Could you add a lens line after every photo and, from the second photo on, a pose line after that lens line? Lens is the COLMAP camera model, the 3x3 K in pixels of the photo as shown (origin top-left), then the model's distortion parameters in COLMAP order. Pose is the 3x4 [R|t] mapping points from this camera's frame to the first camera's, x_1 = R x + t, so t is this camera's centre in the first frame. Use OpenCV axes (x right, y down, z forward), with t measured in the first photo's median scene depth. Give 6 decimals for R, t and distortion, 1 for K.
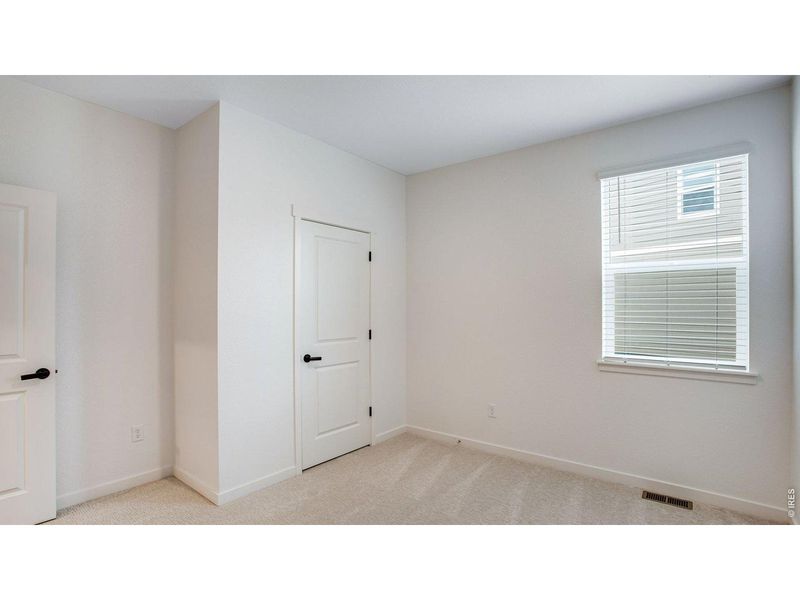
lens RADIAL K [[404.5, 0, 402.6], [0, 404.5, 312.7], [0, 0, 1]] dist [-0.000678, 0.000150]
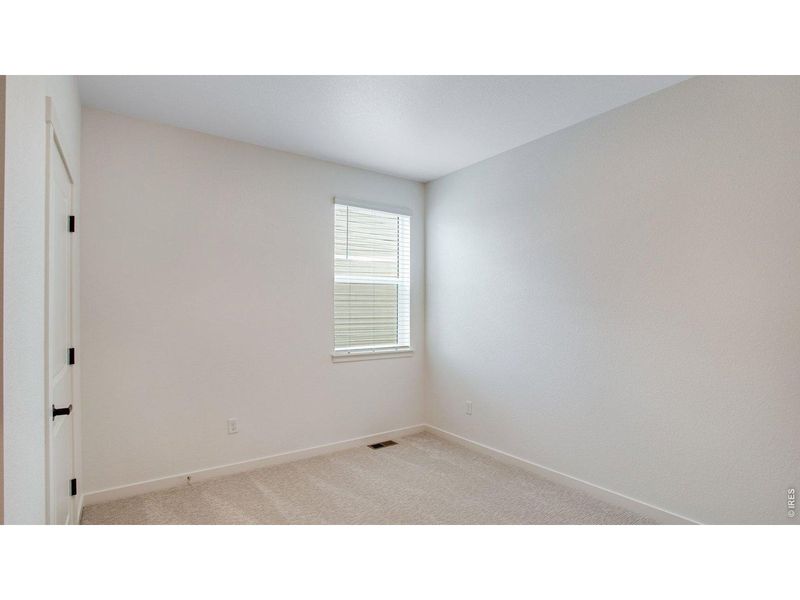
lens RADIAL K [[404.5, 0, 402.6], [0, 404.5, 312.7], [0, 0, 1]] dist [-0.000678, 0.000150]
pose [[0.301322, -0.008116, 0.953488, -0.640182], [0.006562, 0.999958, 0.006438, -0.011264], [-0.953500, 0.004317, 0.301363, 0.473867]]
